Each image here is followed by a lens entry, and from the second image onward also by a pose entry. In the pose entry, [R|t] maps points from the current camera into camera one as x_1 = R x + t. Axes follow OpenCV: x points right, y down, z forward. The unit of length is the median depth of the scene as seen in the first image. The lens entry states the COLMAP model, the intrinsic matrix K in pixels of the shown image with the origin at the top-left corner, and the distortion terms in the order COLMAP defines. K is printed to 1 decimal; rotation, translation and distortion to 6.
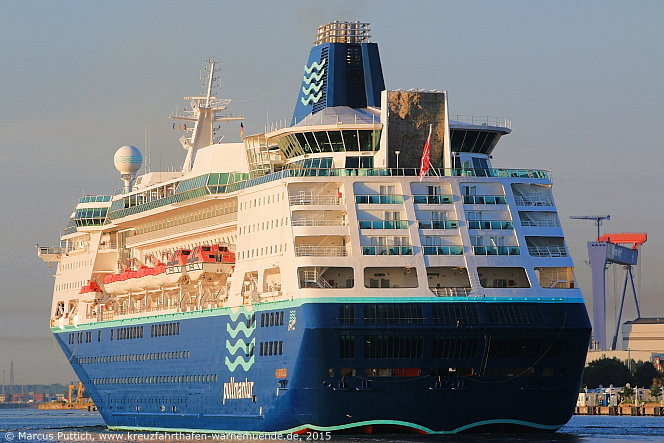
lens RADIAL K [[3934.7, 0, 332.3], [0, 3934.7, 220.8], [0, 0, 1]] dist [0.841331, 0.000000]
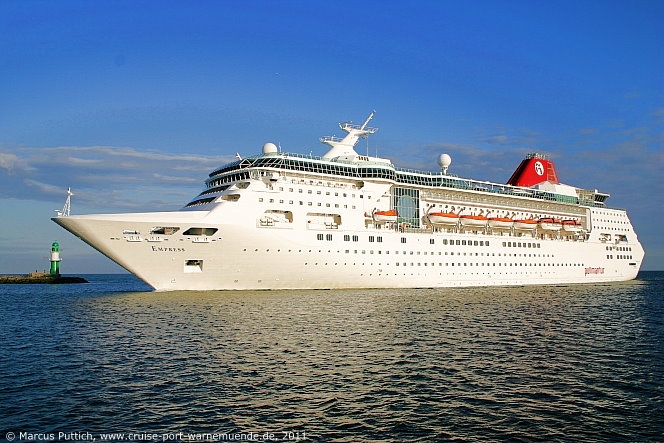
lens RADIAL K [[599.3, 0, 324.3], [0, 599.3, 234.5], [0, 0, 1]] dist [-0.102953, 0.031228]
pose [[-0.409049, 0.069248, 0.909881, -0.379454], [-0.030605, 0.995514, -0.089524, 0.066241], [-0.911999, -0.064467, -0.405094, 1.432594]]
